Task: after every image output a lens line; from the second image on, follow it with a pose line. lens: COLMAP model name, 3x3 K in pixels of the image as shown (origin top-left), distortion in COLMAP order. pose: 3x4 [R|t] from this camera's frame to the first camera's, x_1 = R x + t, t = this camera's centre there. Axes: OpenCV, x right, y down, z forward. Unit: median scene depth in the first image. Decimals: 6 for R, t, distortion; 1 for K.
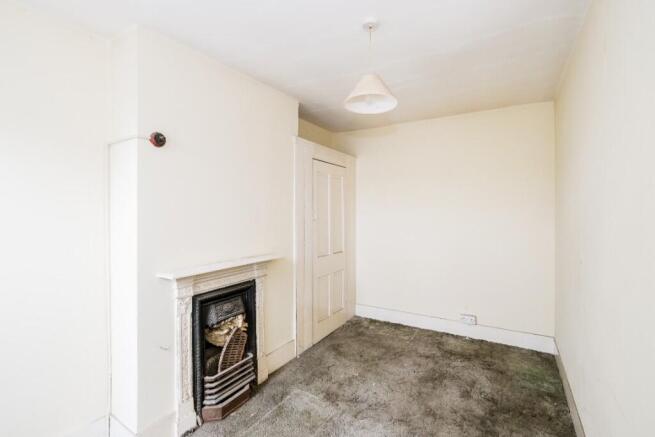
lens RADIAL K [[301.1, 0, 328.5], [0, 301.1, 213.9], [0, 0, 1]] dist [-0.000743, 0.000001]
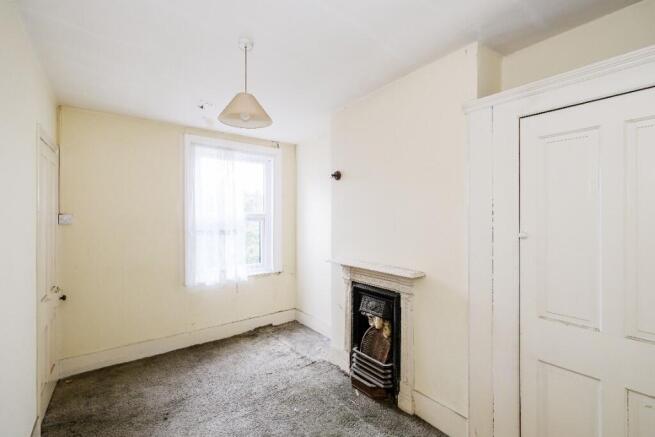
lens RADIAL K [[301.1, 0, 328.5], [0, 301.1, 213.9], [0, 0, 1]] dist [-0.000743, 0.000001]
pose [[-0.365626, -0.002847, -0.930758, 0.758919], [0.005362, 0.999972, -0.005165, -0.025669], [0.930747, -0.006880, -0.365600, 1.221767]]
